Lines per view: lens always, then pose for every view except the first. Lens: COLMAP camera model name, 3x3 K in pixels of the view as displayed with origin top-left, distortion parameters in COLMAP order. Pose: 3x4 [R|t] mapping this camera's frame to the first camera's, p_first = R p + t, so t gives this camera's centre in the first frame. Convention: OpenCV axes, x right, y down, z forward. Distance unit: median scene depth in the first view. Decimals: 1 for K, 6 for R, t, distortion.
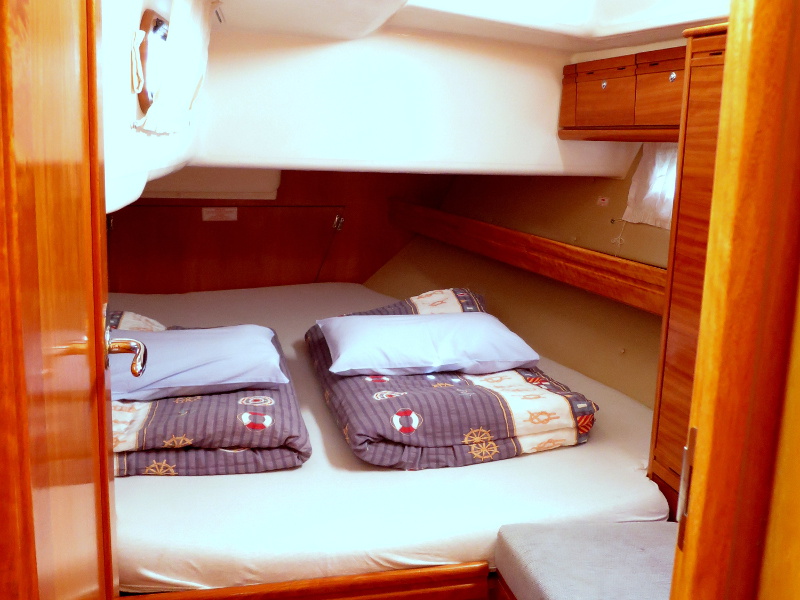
lens RADIAL K [[565.3, 0, 400.0], [0, 565.3, 300.0], [0, 0, 1]] dist [-0.050917, 0.004567]
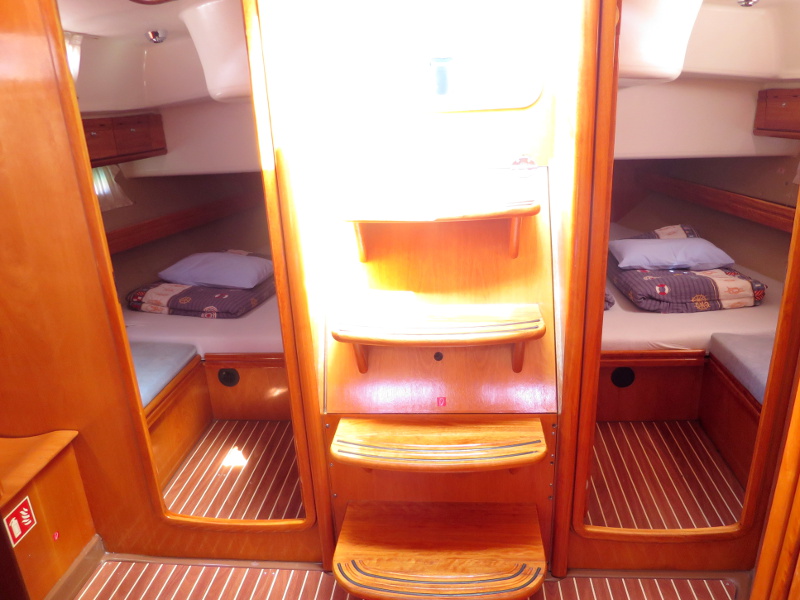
lens RADIAL K [[565.3, 0, 400.0], [0, 565.3, 300.0], [0, 0, 1]] dist [-0.050917, 0.004567]
pose [[0.959055, 0.028516, -0.281781, -0.320067], [0.002010, 0.994208, 0.107453, 0.031688], [0.283213, -0.103619, 0.953443, -1.176781]]
